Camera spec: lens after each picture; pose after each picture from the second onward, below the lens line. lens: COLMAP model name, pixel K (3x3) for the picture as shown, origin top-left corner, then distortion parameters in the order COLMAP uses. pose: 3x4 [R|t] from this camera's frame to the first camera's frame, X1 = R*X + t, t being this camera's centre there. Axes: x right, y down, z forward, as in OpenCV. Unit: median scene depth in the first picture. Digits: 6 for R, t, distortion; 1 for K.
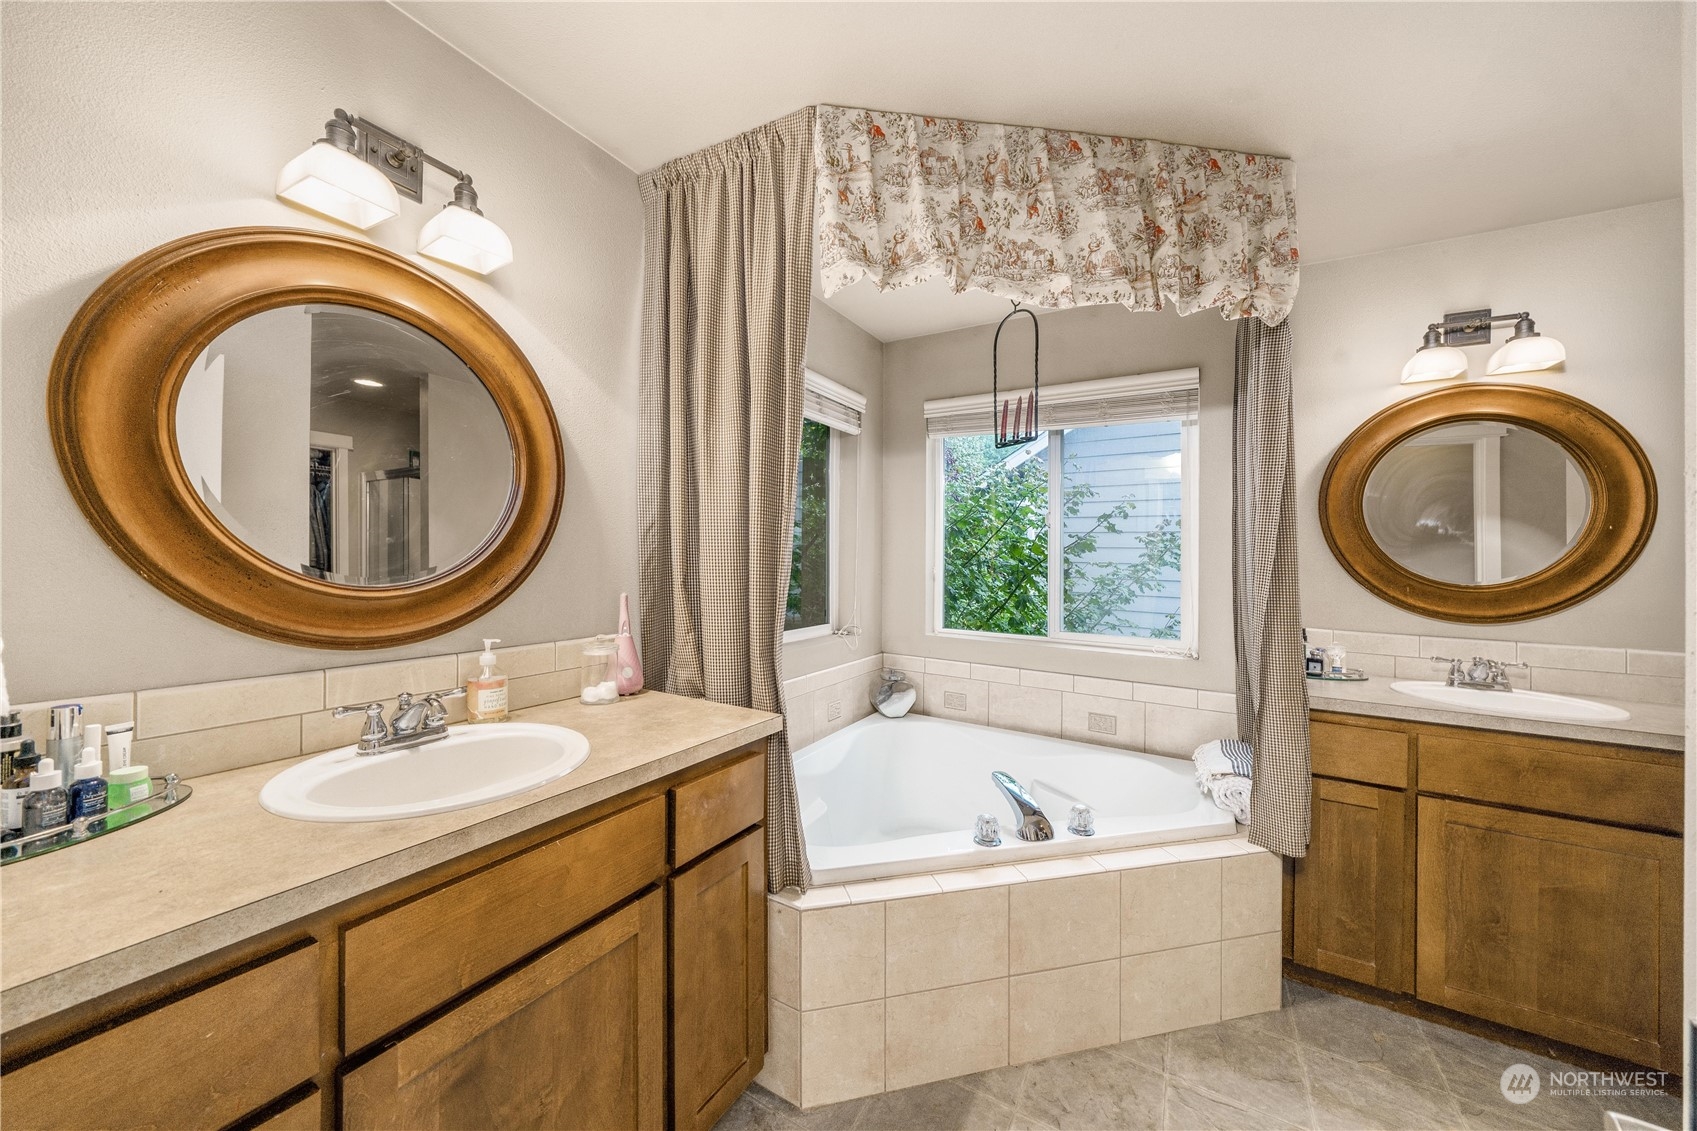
lens RADIAL K [[579.7, 0, 848.5], [0, 579.7, 565.5], [0, 0, 1]] dist [-0.000224, -0.000060]
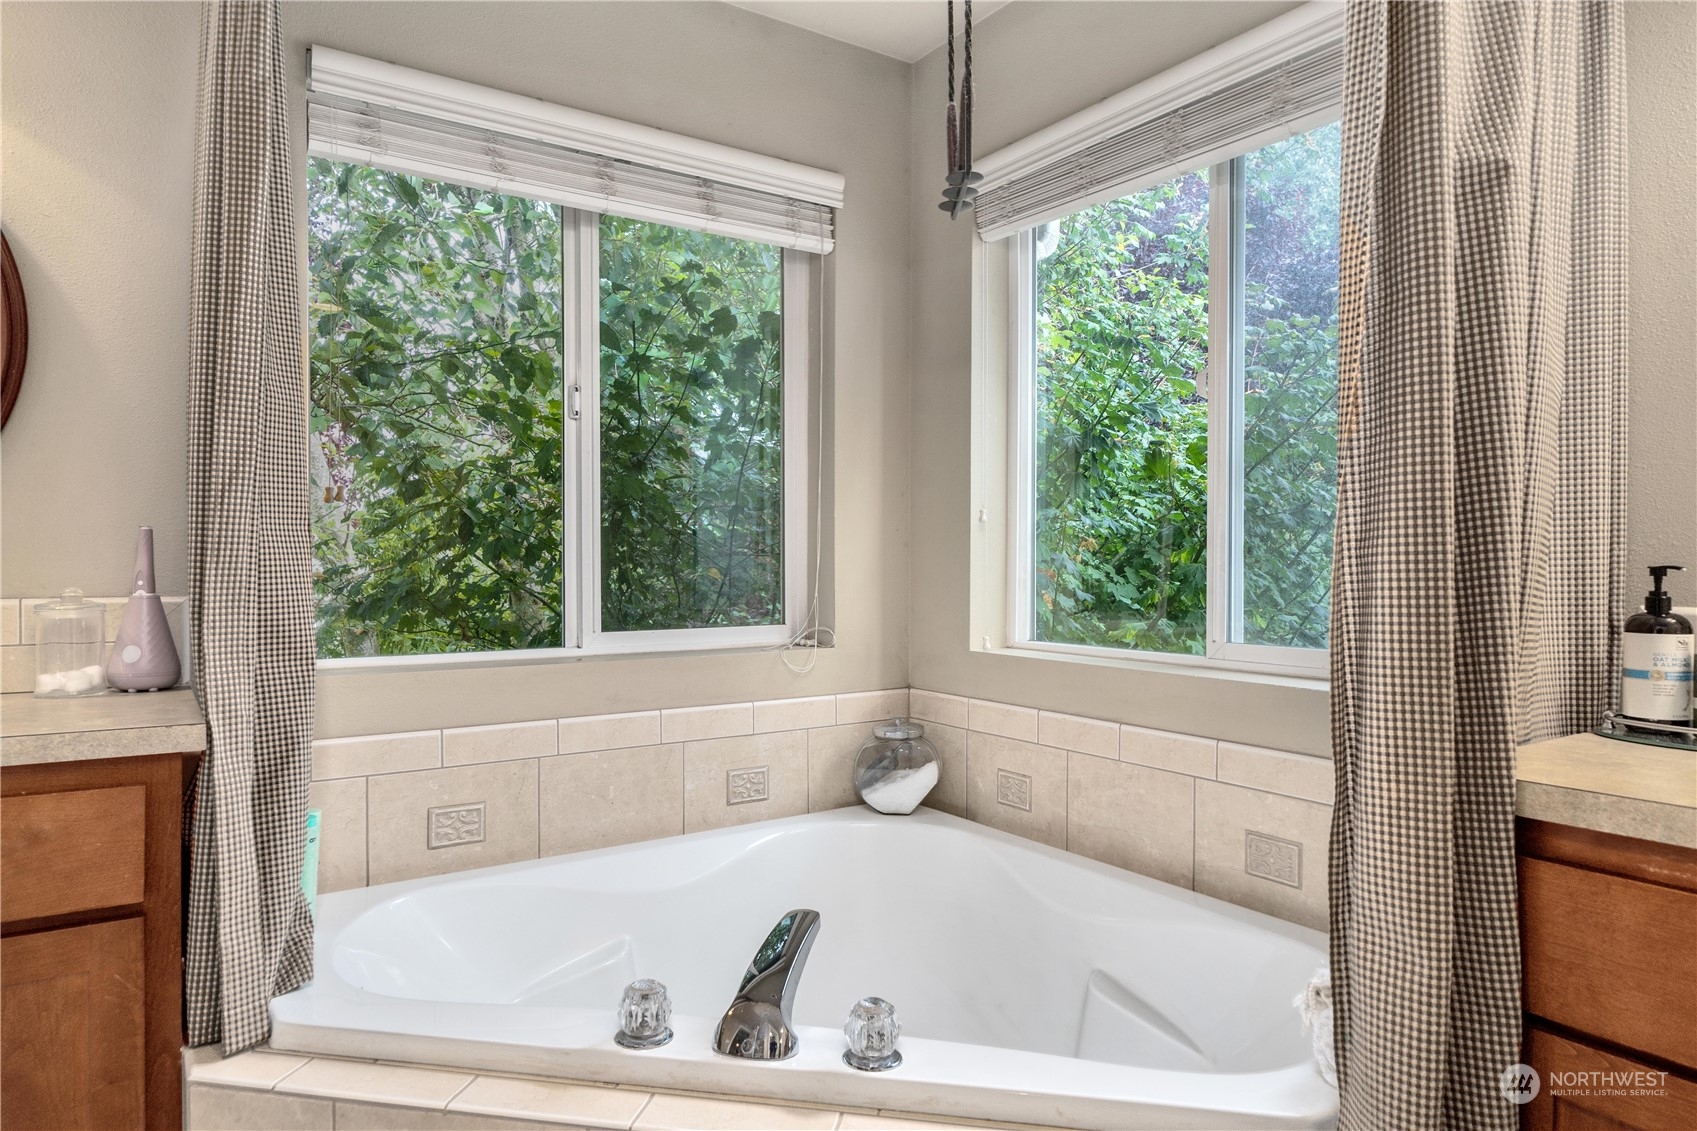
lens RADIAL K [[1039.1, 0, 848.9], [0, 1039.1, 583.0], [0, 0, 1]] dist [0.000111, 0.000286]
pose [[0.905557, -0.010233, -0.424101, 0.620052], [0.009304, 0.999948, -0.004261, 0.101350], [0.424122, -0.000087, 0.905605, 0.271906]]
